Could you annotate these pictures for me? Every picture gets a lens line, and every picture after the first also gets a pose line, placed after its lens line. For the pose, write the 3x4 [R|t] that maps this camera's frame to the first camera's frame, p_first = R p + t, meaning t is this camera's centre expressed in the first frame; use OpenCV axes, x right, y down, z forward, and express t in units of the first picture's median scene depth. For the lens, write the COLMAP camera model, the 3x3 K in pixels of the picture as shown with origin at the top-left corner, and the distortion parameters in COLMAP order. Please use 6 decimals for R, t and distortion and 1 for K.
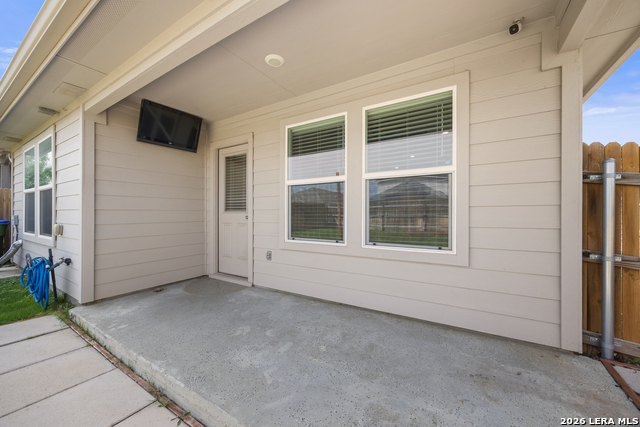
lens RADIAL K [[247.9, 0, 322.5], [0, 247.9, 214.6], [0, 0, 1]] dist [-0.002437, -0.000117]
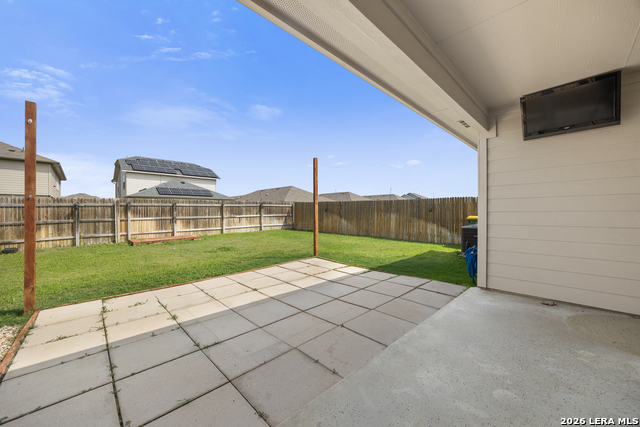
lens RADIAL K [[247.9, 0, 321.7], [0, 247.9, 212.3], [0, 0, 1]] dist [-0.002437, -0.000117]
pose [[-0.240749, 0.002562, -0.970584, 0.437089], [0.001181, 0.999997, 0.002347, -0.020478], [0.970587, -0.000581, -0.240751, 0.517409]]
